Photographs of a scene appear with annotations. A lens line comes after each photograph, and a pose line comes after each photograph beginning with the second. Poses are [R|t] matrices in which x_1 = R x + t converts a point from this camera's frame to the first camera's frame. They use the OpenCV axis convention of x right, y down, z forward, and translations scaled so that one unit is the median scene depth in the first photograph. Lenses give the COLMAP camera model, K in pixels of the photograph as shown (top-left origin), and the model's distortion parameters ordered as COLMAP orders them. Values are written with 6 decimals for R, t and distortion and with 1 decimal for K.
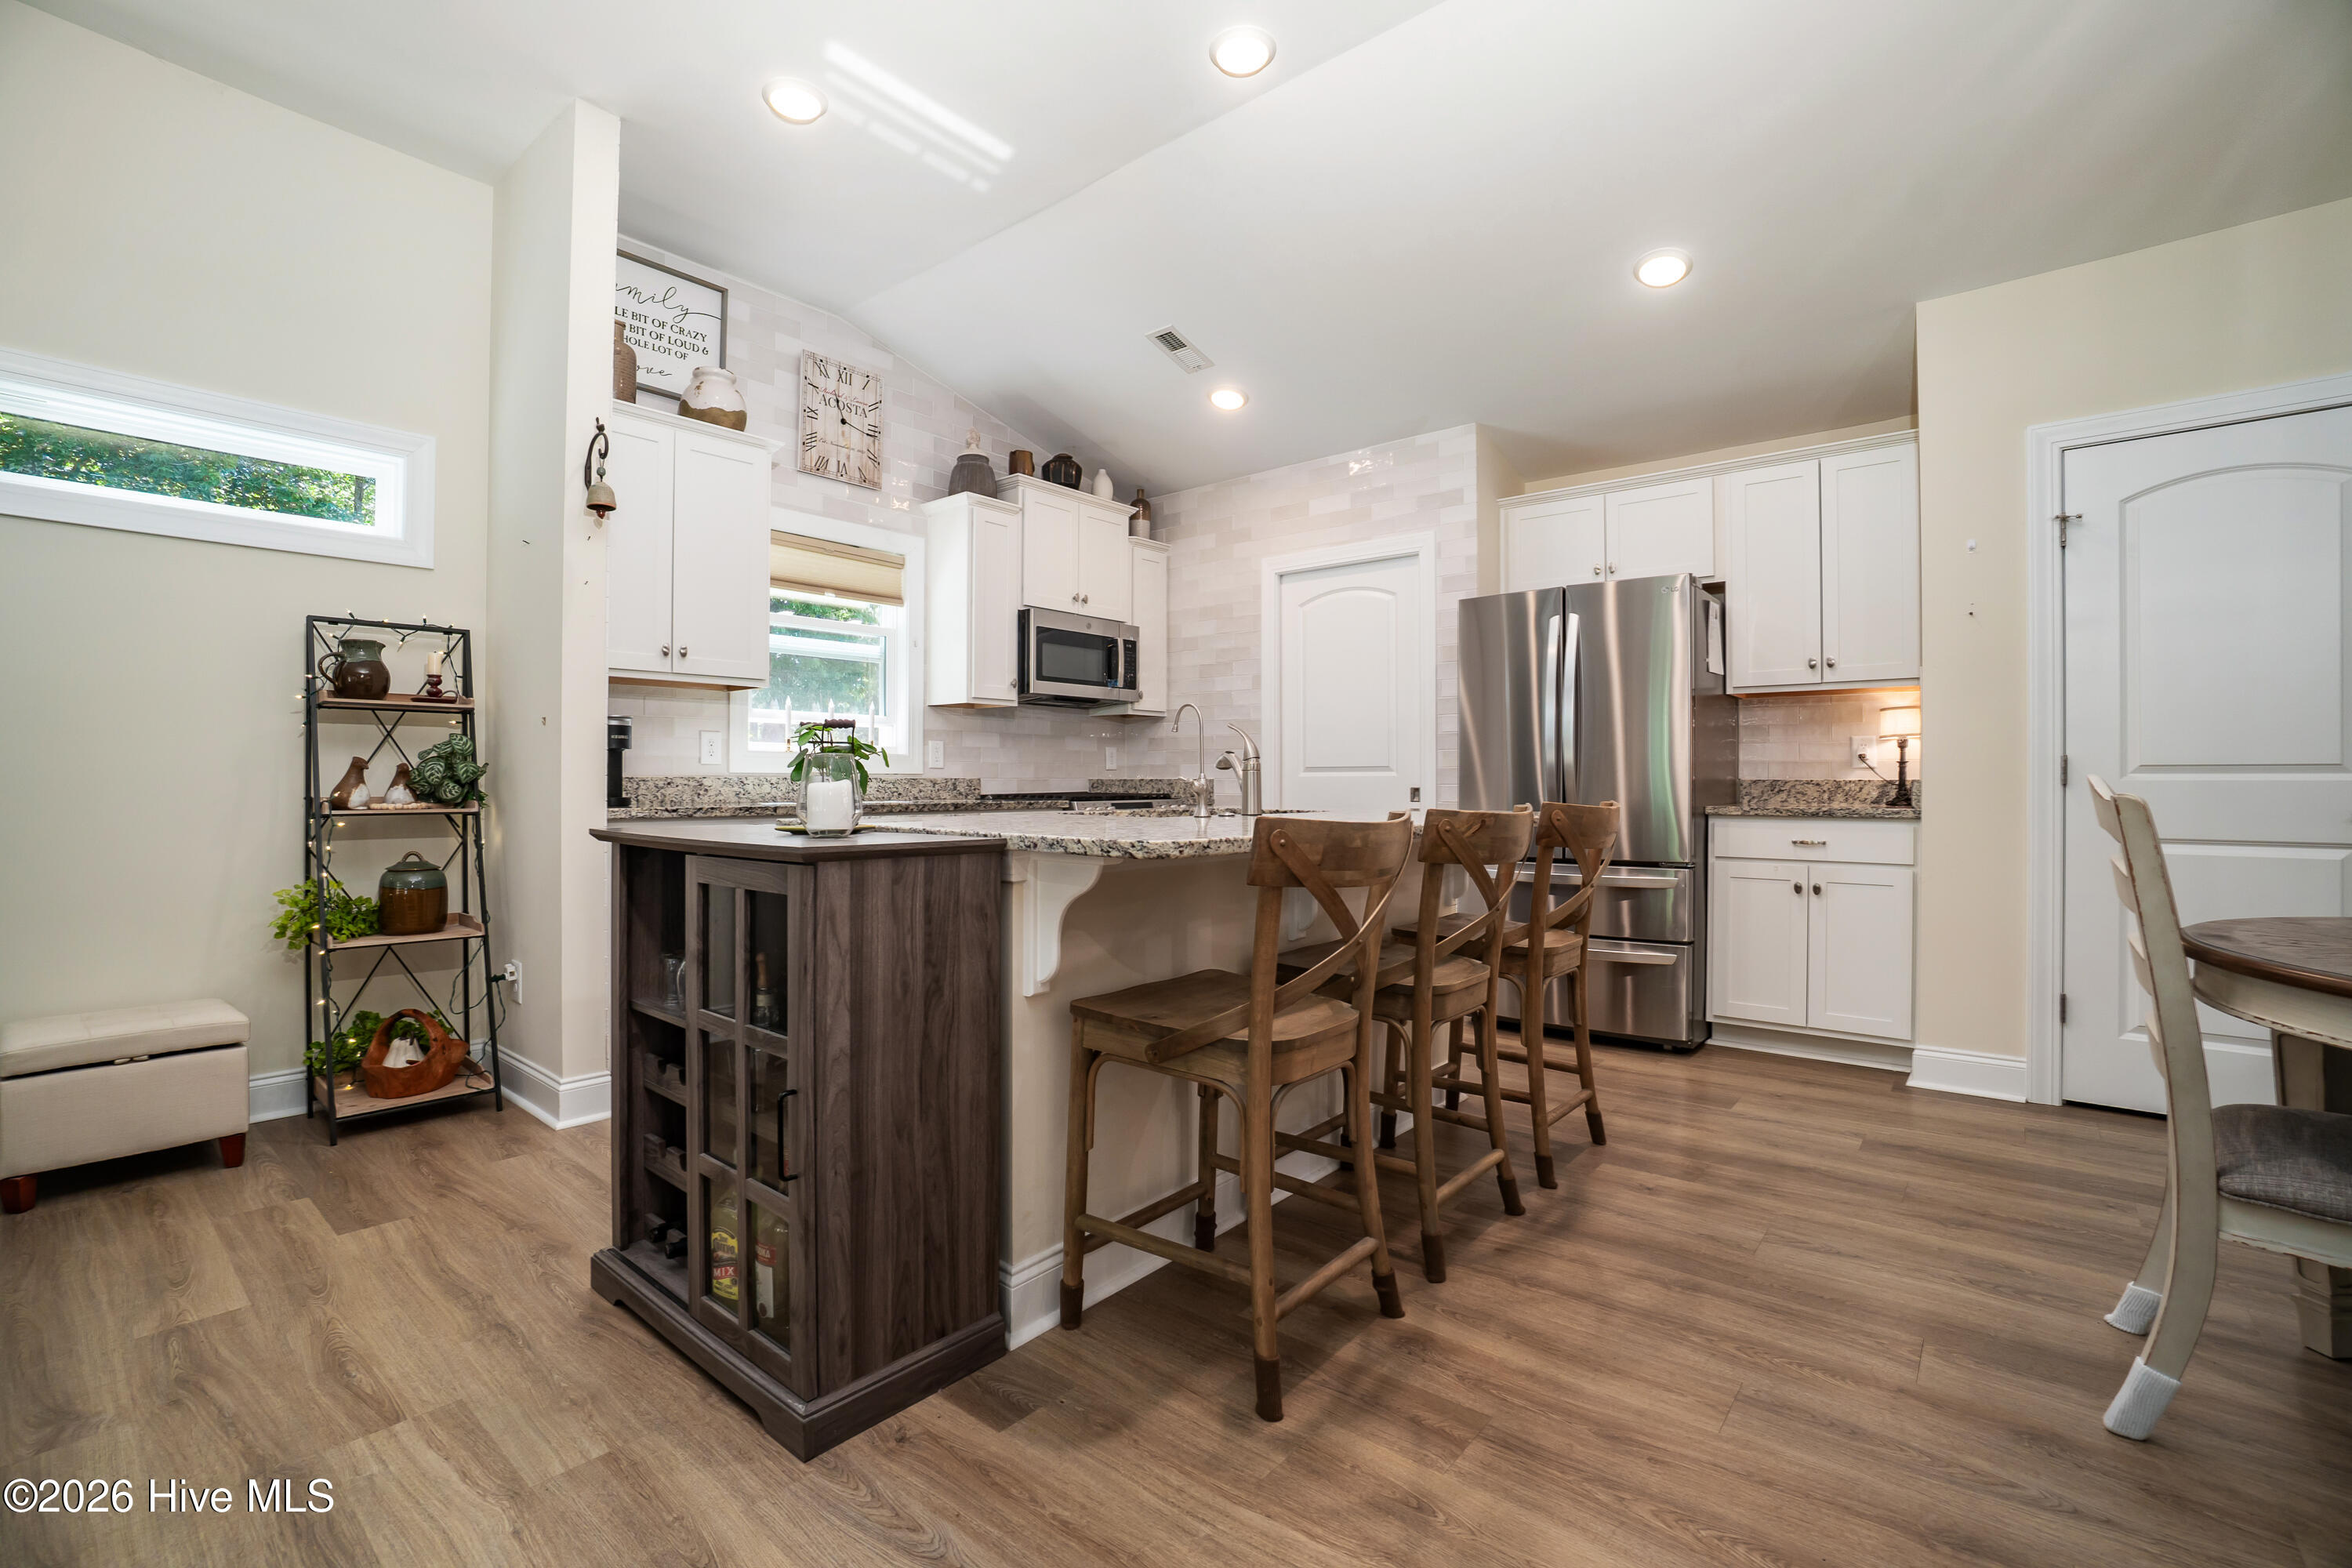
lens RADIAL K [[1057.5, 0, 1104.4], [0, 1057.5, 776.7], [0, 0, 1]] dist [-0.001167, 0.000320]
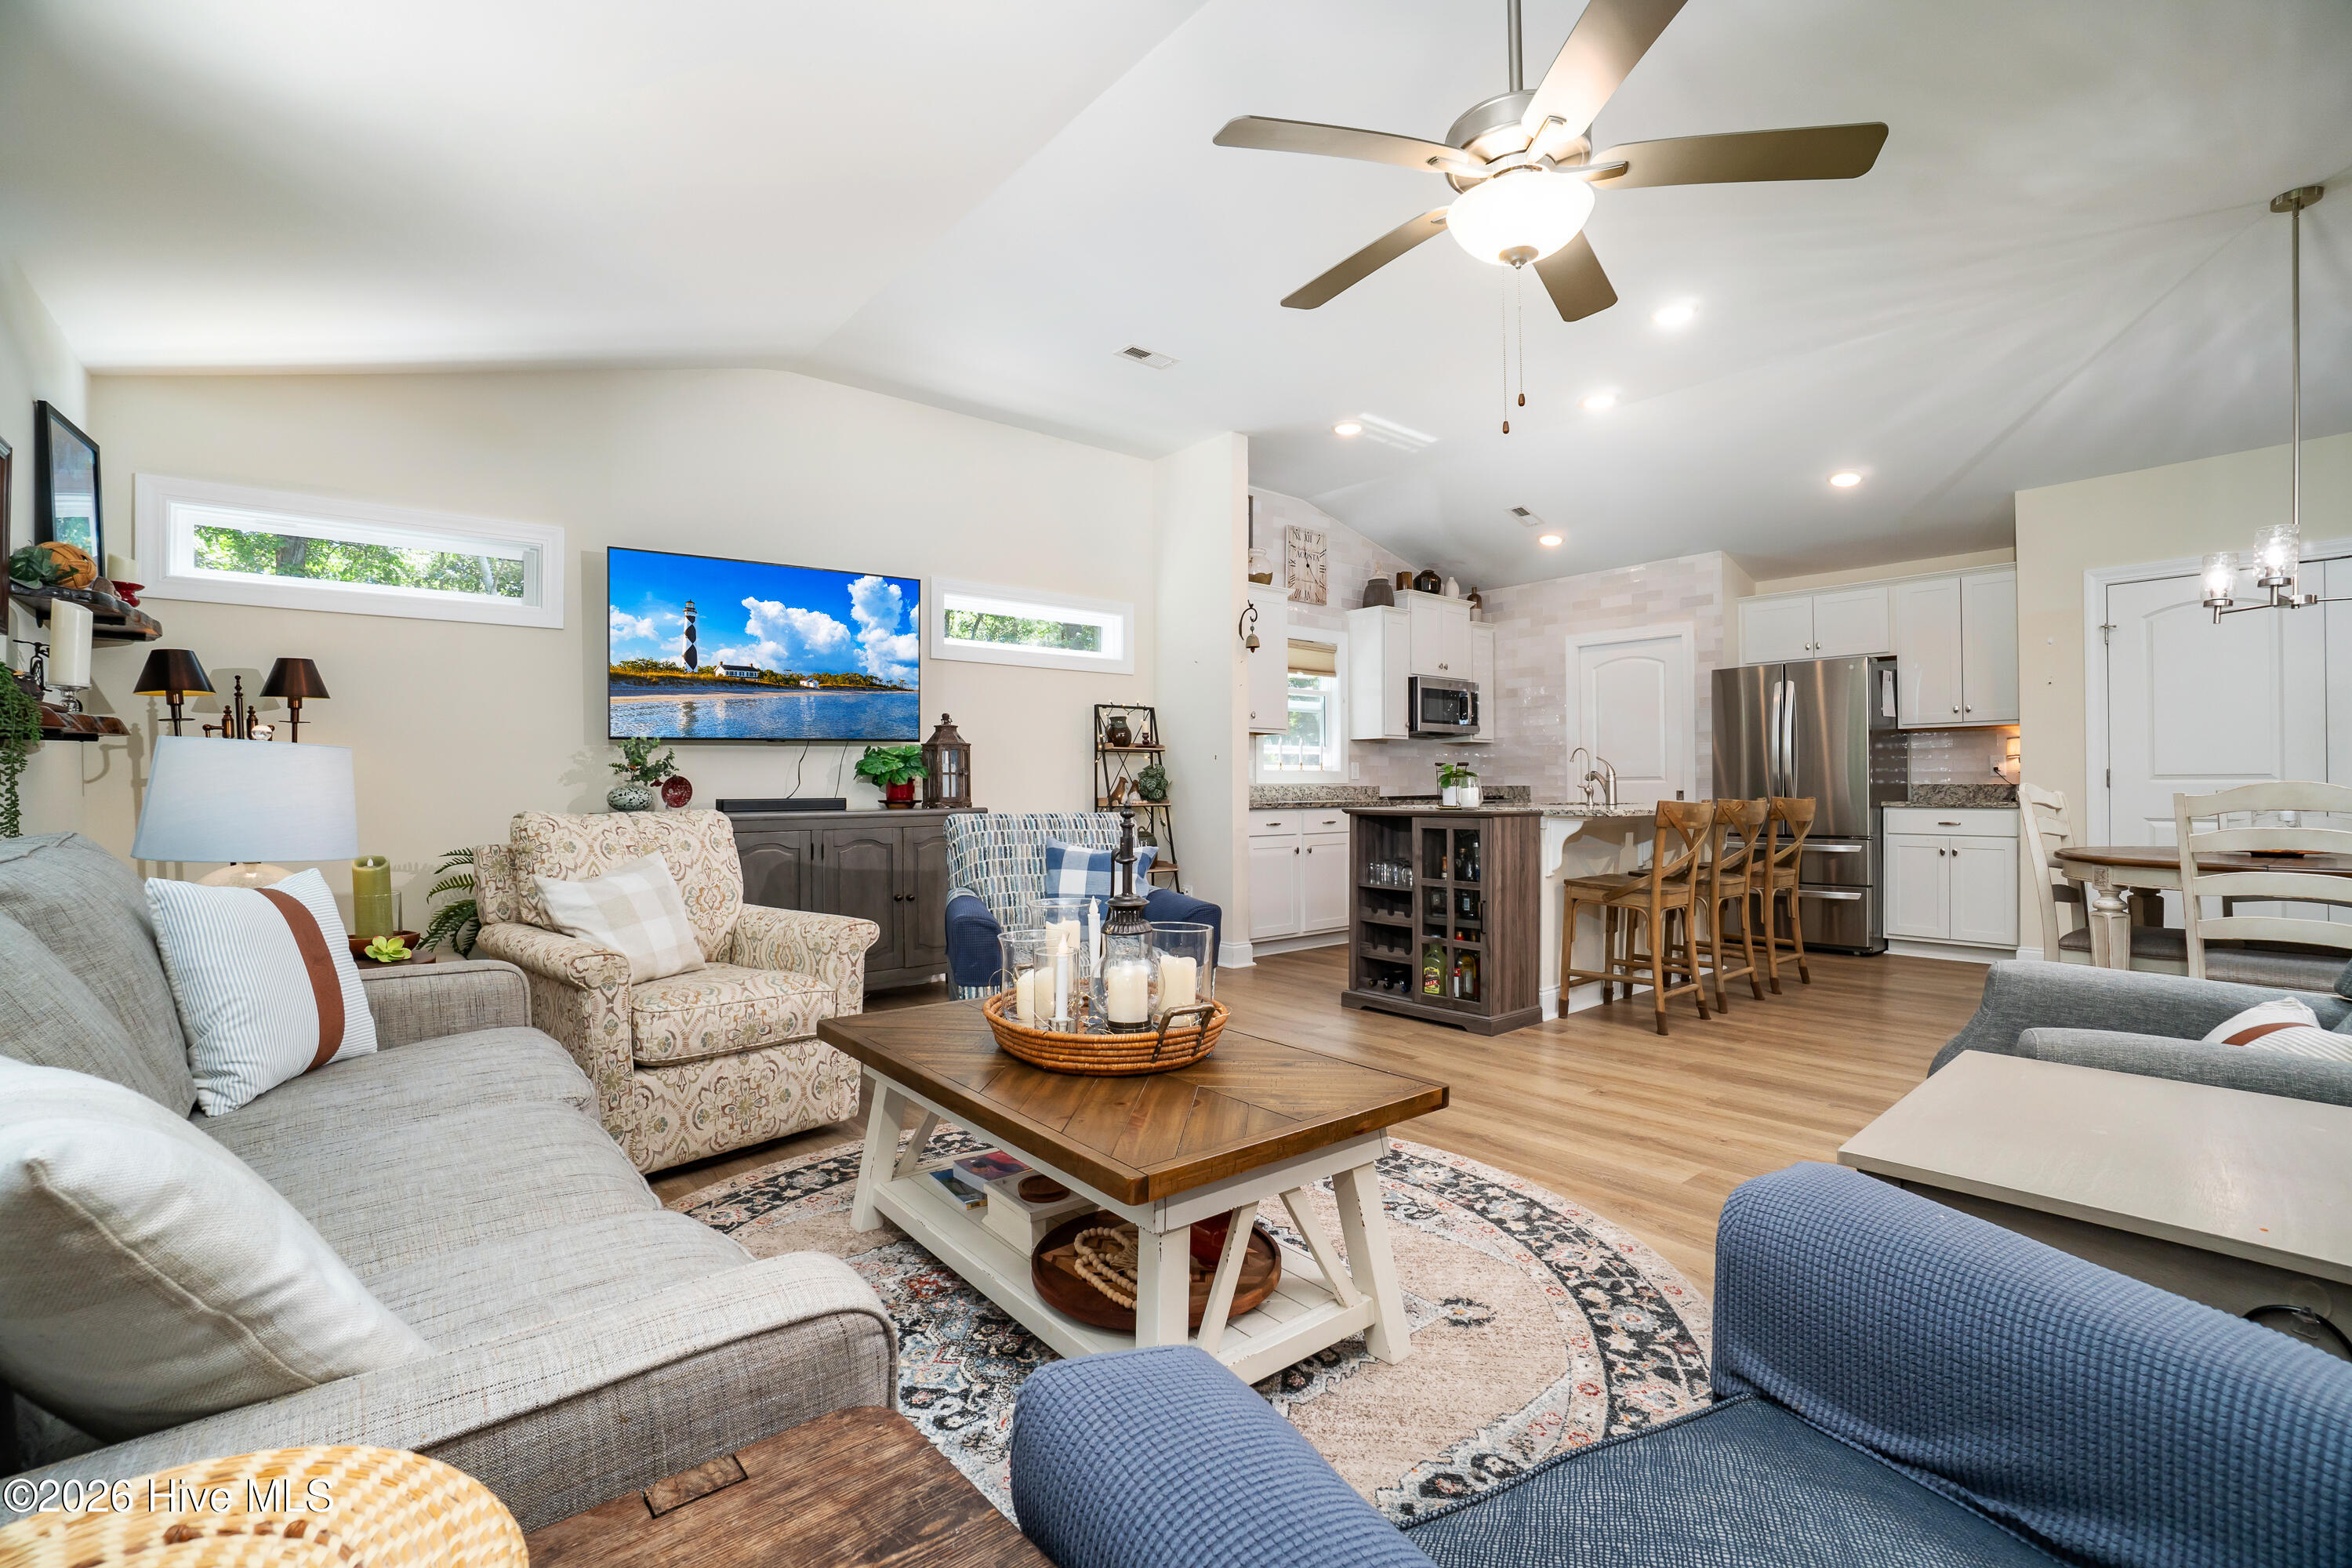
lens RADIAL K [[1057.5, 0, 1156.4], [0, 1057.5, 781.0], [0, 0, 1]] dist [-0.001167, 0.000320]
pose [[0.991811, -0.005378, -0.127598, -0.275306], [0.005081, 0.999984, -0.002658, -0.003781], [0.127610, 0.001988, 0.991822, -0.639868]]
